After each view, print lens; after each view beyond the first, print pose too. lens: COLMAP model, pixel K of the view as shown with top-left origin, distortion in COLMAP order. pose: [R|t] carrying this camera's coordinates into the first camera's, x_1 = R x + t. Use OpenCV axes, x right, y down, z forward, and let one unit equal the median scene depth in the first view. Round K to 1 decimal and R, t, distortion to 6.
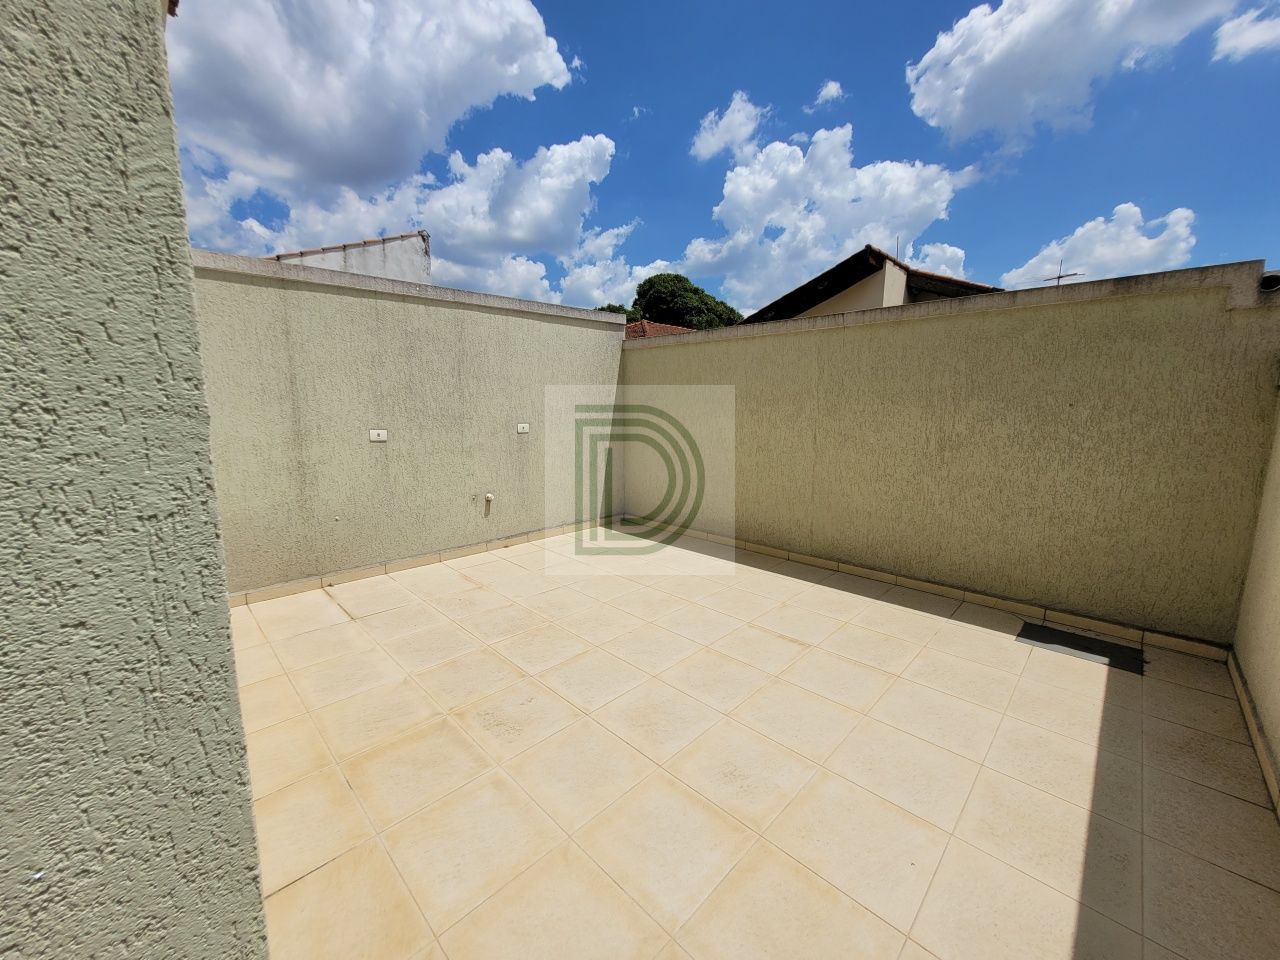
lens RADIAL K [[502.7, 0, 633.7], [0, 502.7, 480.2], [0, 0, 1]] dist [0.001788, -0.000699]
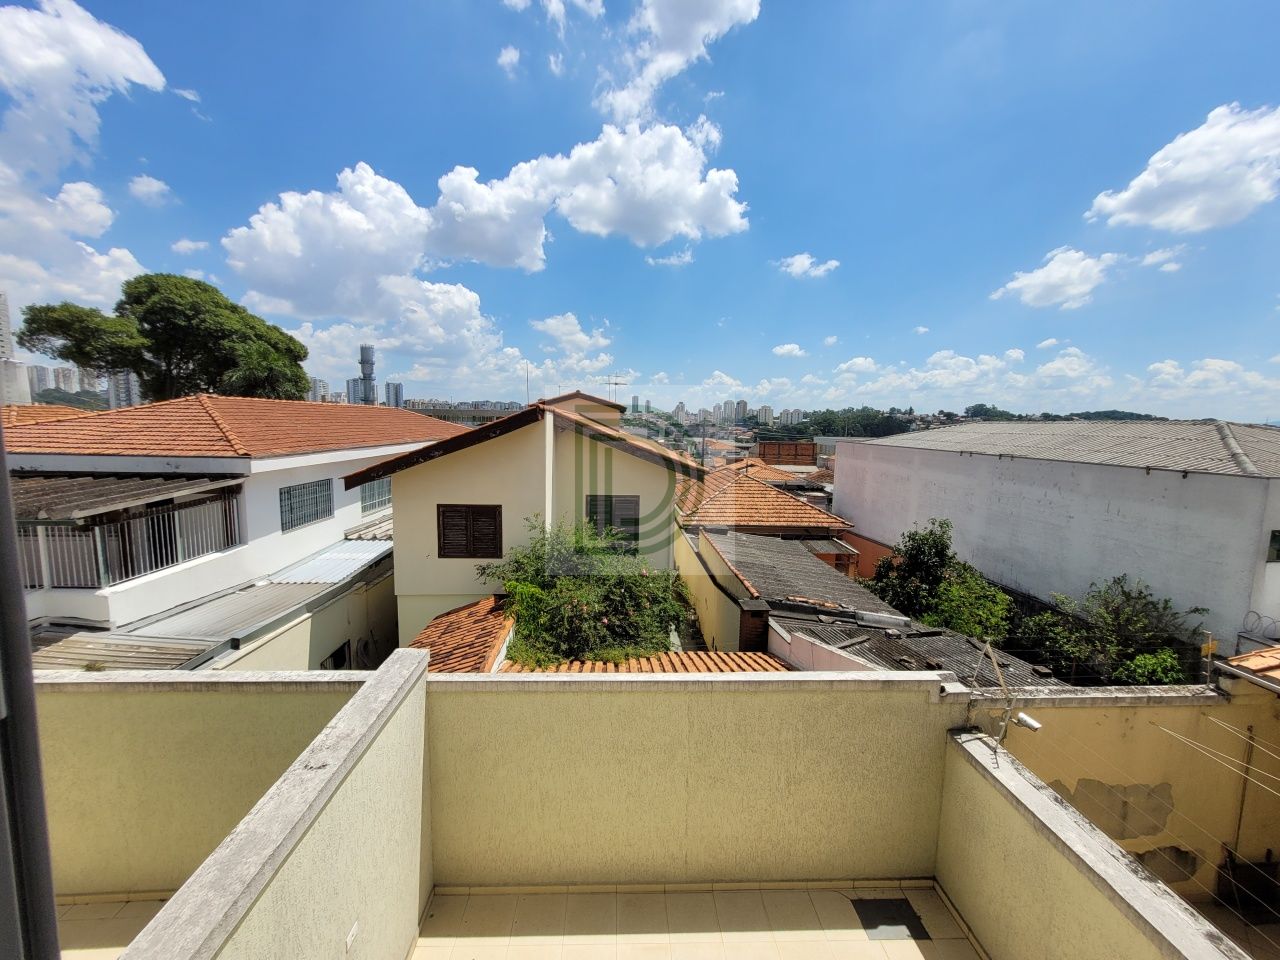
lens RADIAL K [[502.7, 0, 634.0], [0, 502.7, 481.2], [0, 0, 1]] dist [0.001788, -0.000699]
pose [[0.684545, -0.075616, 0.725039, -0.506126], [0.092763, 0.995556, 0.016246, -0.842759], [-0.723045, 0.056135, 0.688517, 0.333854]]
